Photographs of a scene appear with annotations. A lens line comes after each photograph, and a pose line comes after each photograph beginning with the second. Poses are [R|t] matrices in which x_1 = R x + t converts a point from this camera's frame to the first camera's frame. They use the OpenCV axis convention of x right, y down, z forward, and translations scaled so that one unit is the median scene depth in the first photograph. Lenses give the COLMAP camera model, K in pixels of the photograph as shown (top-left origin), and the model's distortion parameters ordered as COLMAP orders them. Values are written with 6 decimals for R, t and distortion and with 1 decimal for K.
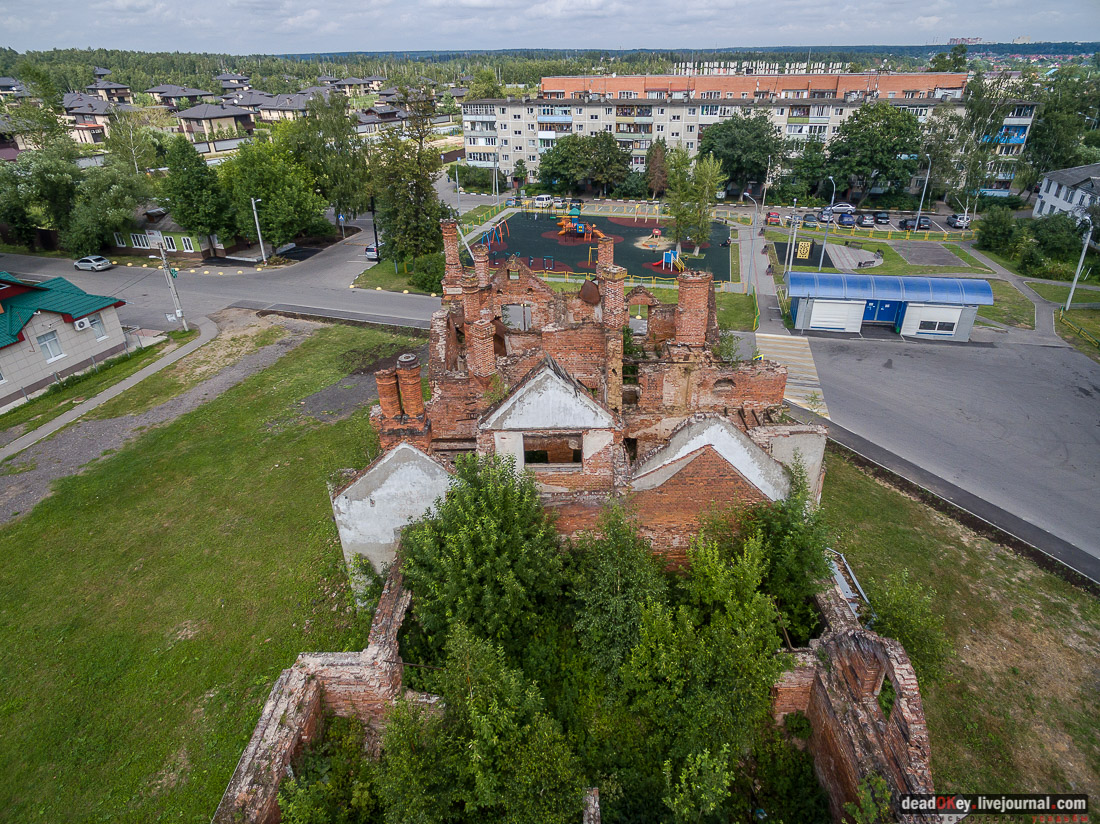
lens RADIAL K [[636.5, 0, 572.2], [0, 636.5, 375.5], [0, 0, 1]] dist [0.006538, 0.000825]
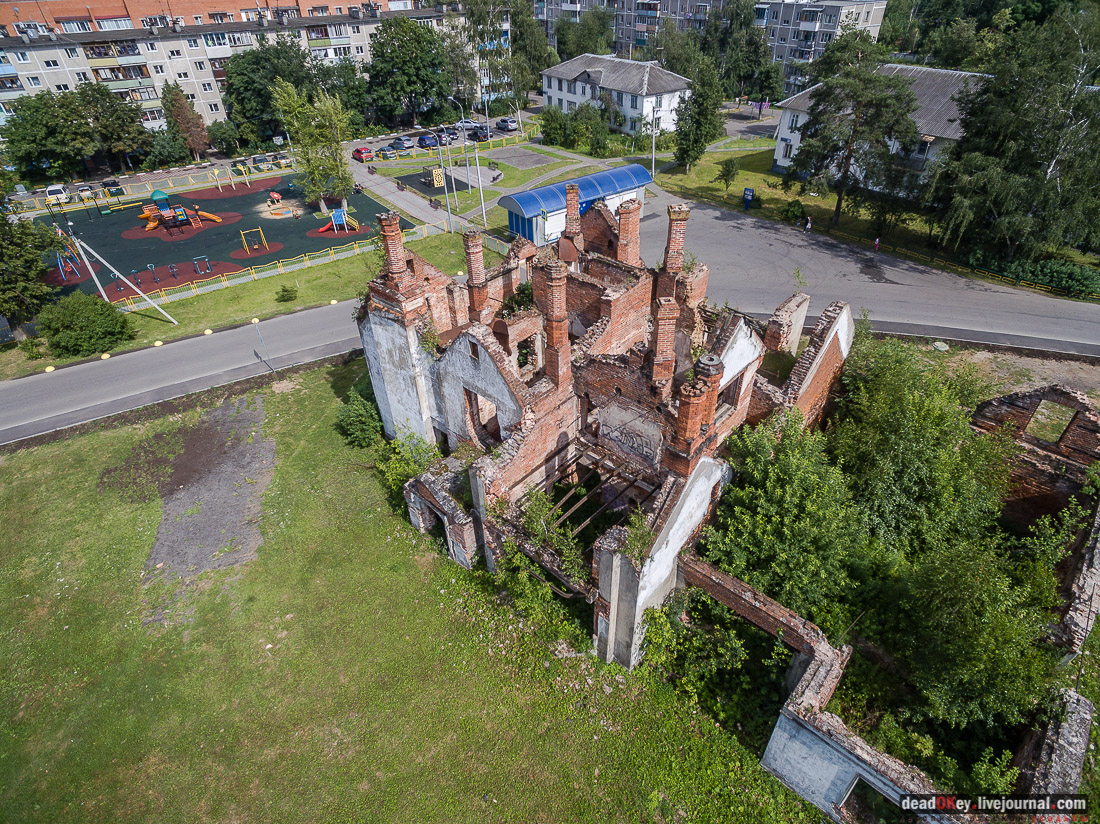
lens RADIAL K [[624.8, 0, 550.0], [0, 624.8, 412.0], [0, 0, 1]] dist [0.000542, 0.001217]
pose [[0.670341, -0.441468, 0.596447, -0.224608], [0.344689, 0.897050, 0.276570, -0.064908], [-0.657140, 0.020193, 0.753498, 0.126434]]
